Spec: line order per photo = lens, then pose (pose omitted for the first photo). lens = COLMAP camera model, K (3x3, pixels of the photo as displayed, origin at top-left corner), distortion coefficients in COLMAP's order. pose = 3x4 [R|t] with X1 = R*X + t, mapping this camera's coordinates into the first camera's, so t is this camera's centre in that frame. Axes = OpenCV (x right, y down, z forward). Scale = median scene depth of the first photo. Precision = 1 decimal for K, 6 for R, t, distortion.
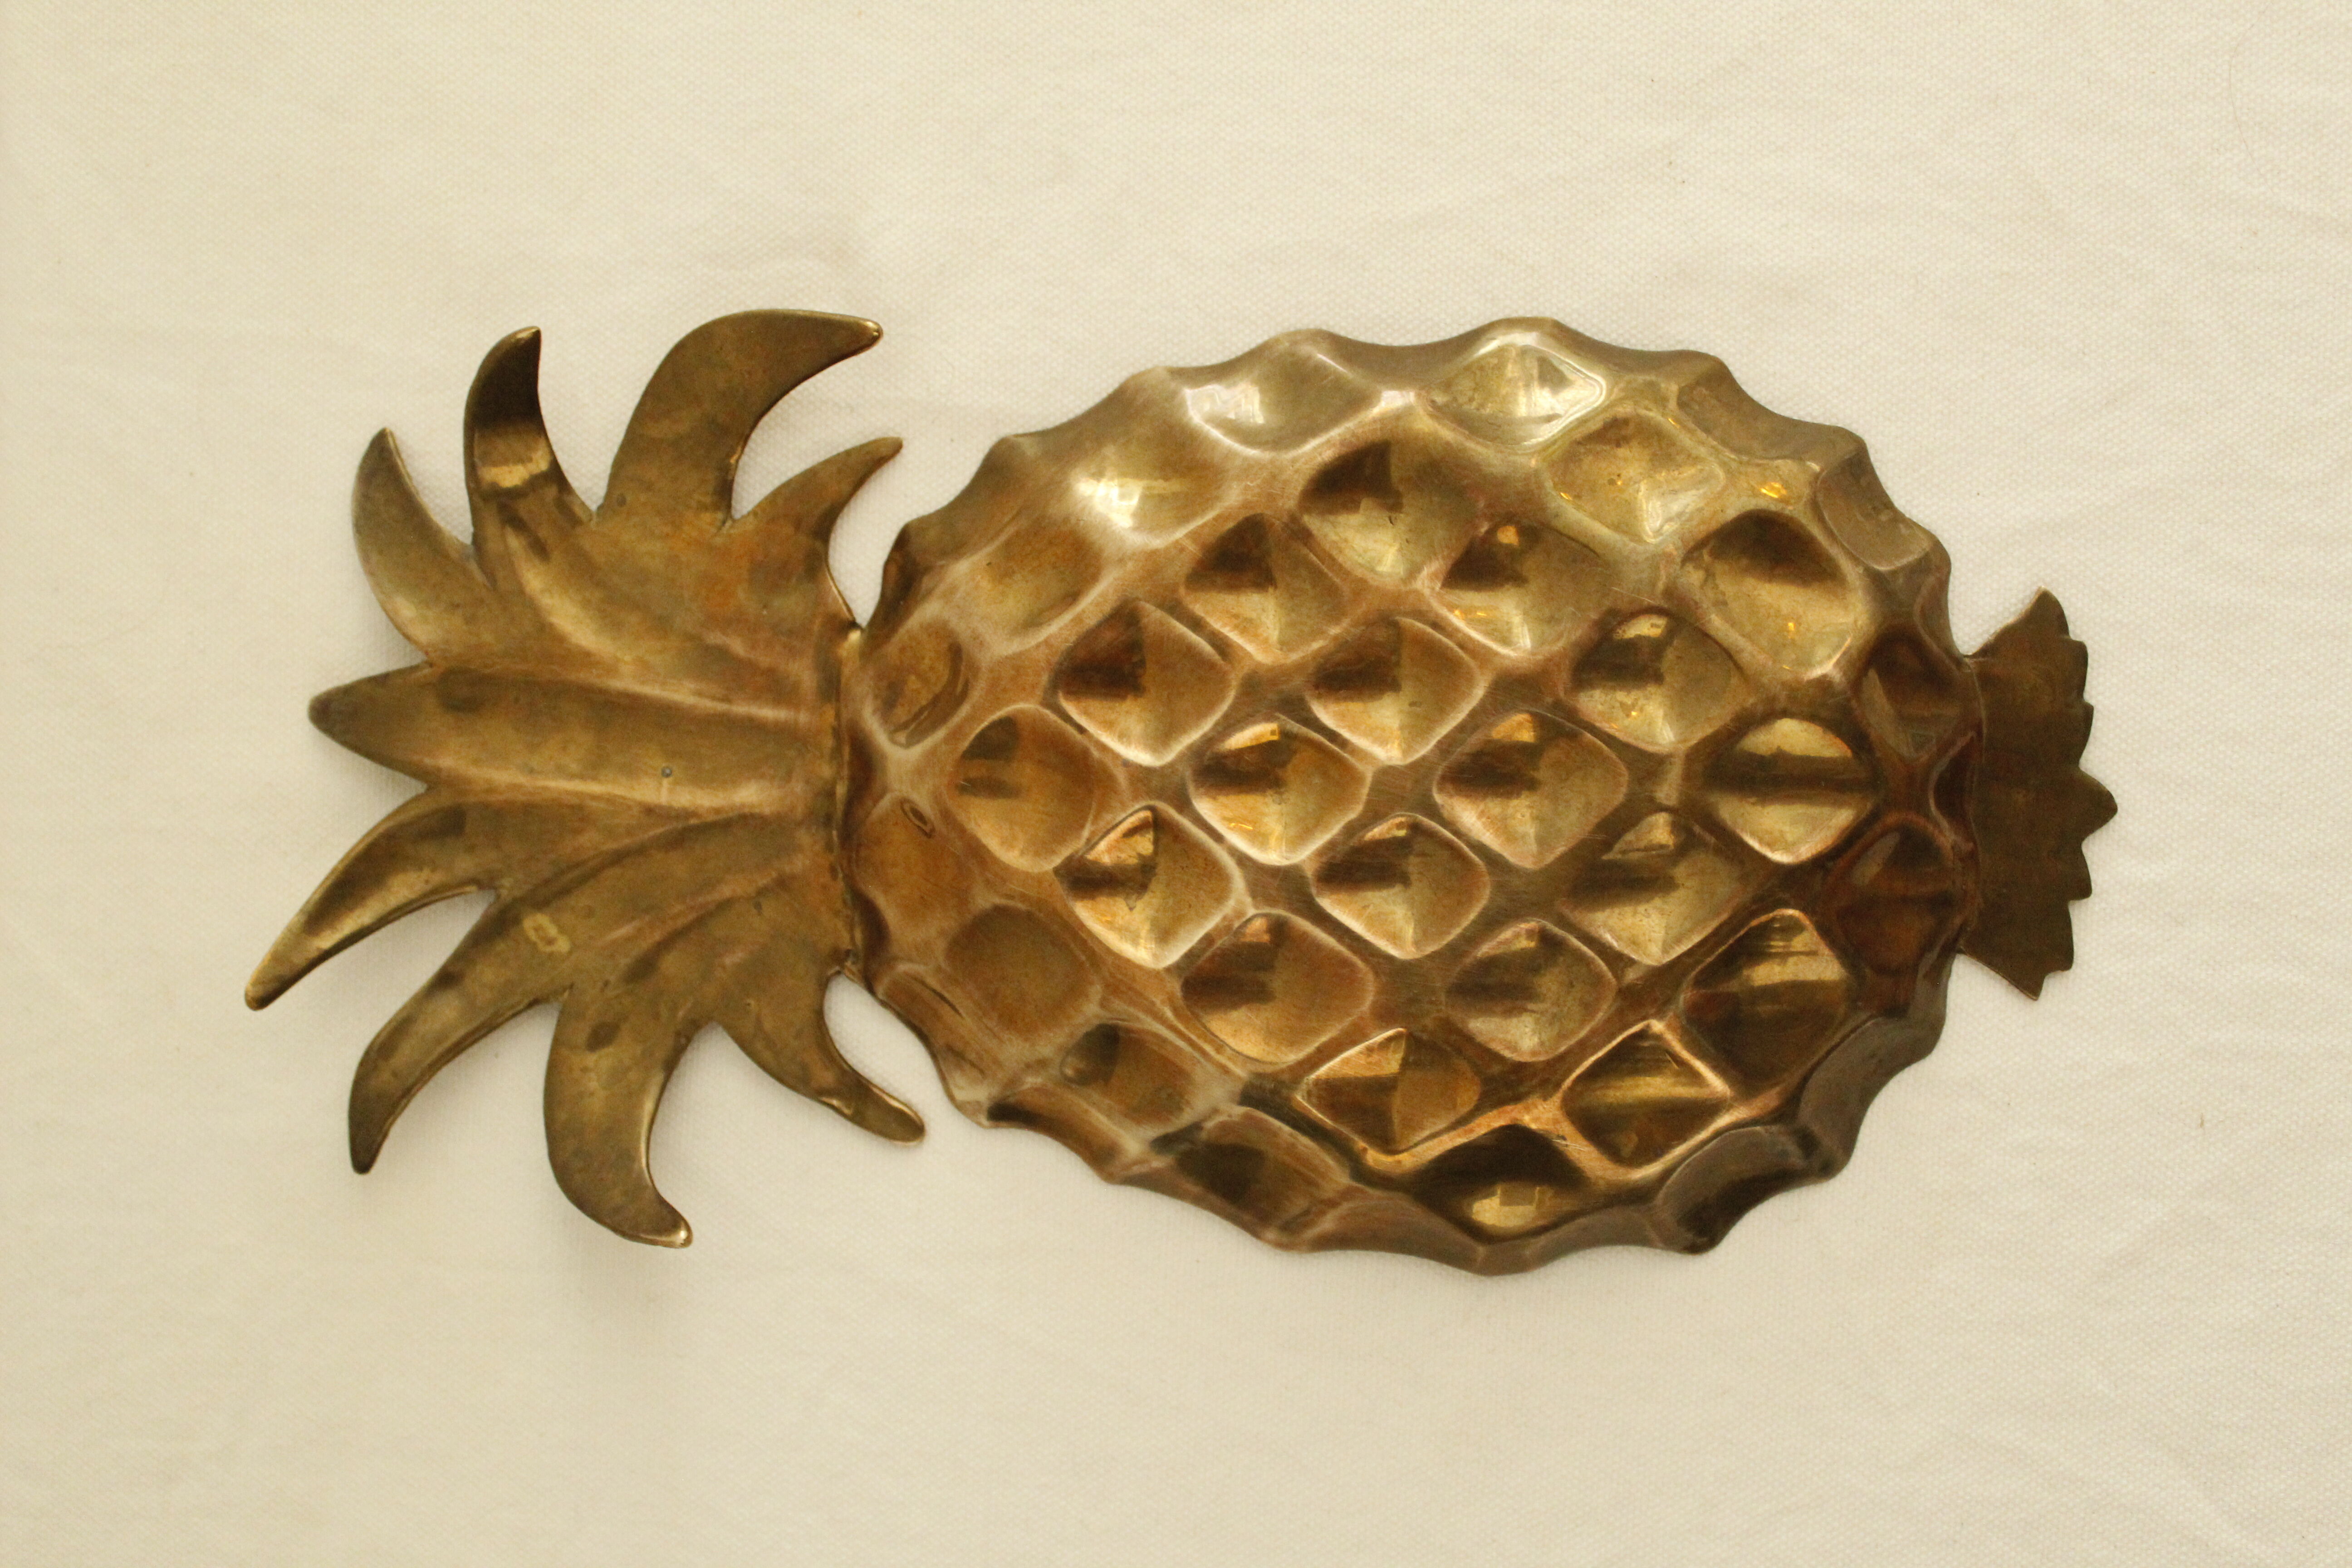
lens RADIAL K [[2923.5, 0, 1176.0], [0, 2923.5, 784.0], [0, 0, 1]] dist [-0.074931, 0.000672]
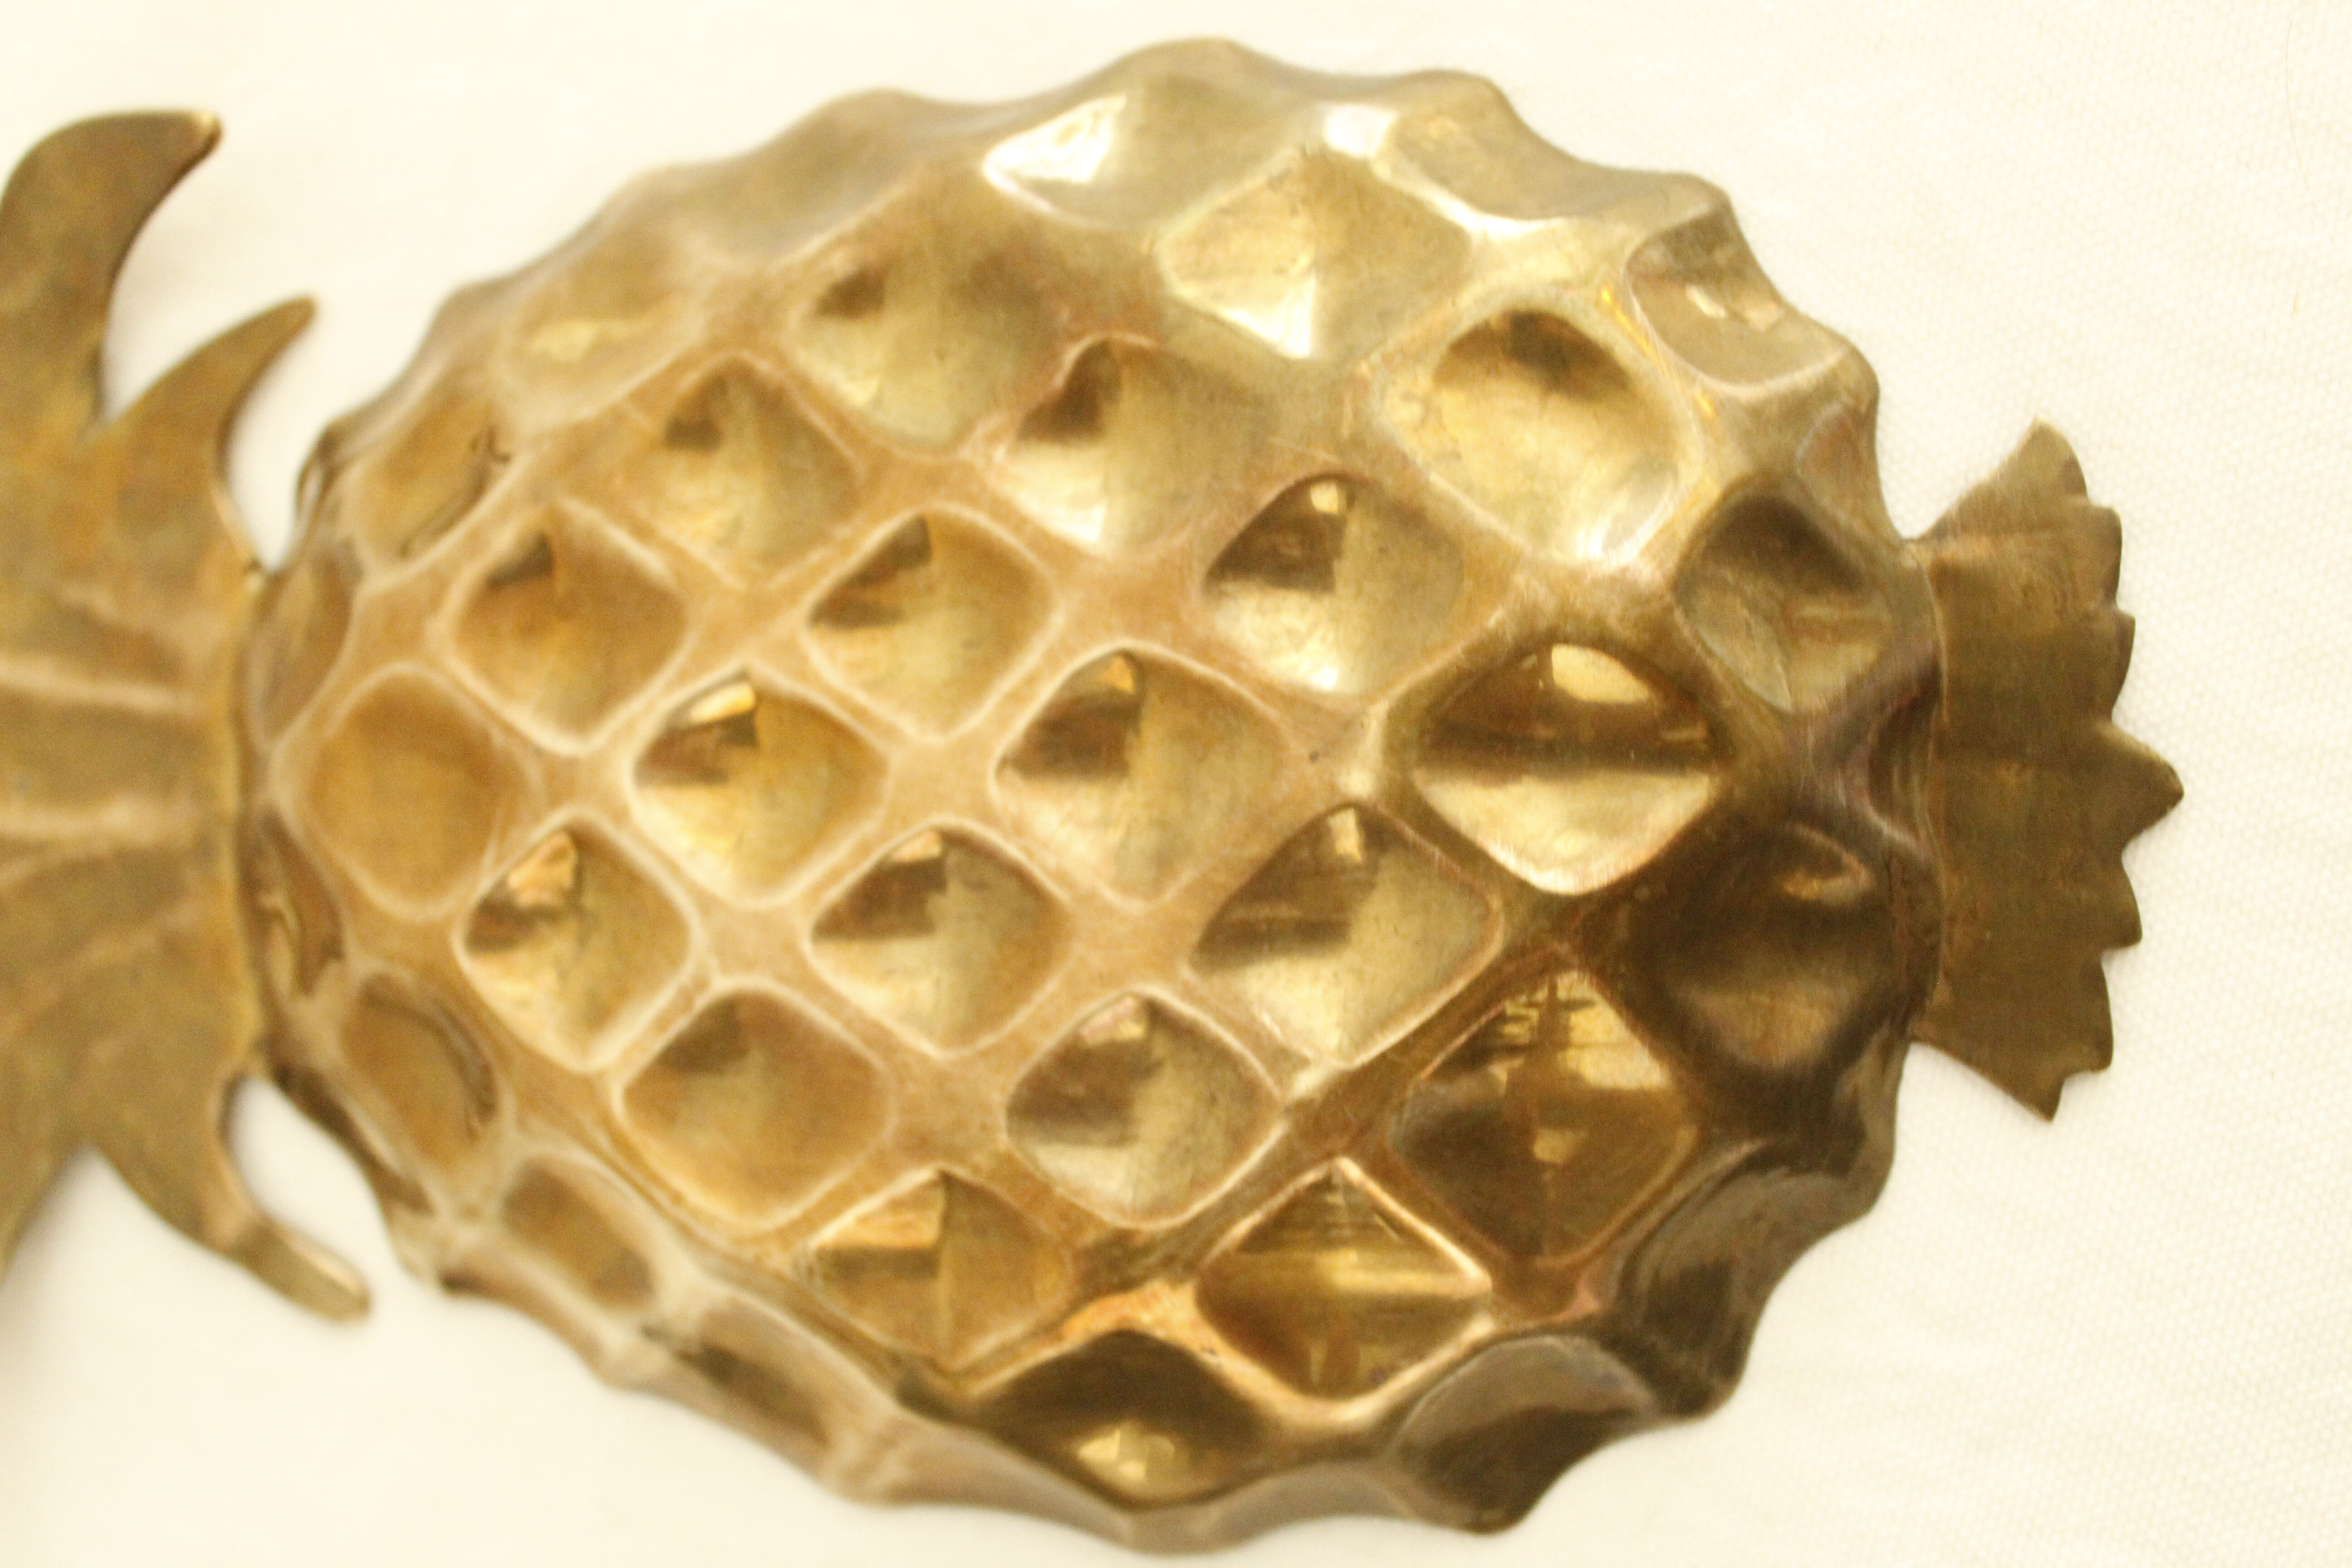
lens RADIAL K [[2625.8, 0, 1176.0], [0, 2625.8, 784.0], [0, 0, 1]] dist [-0.111828, 0.032930]
pose [[0.980899, -0.021202, -0.193357, 0.232156], [0.014789, 0.999294, -0.034549, 0.022278], [0.193952, 0.031030, 0.980520, 0.463329]]
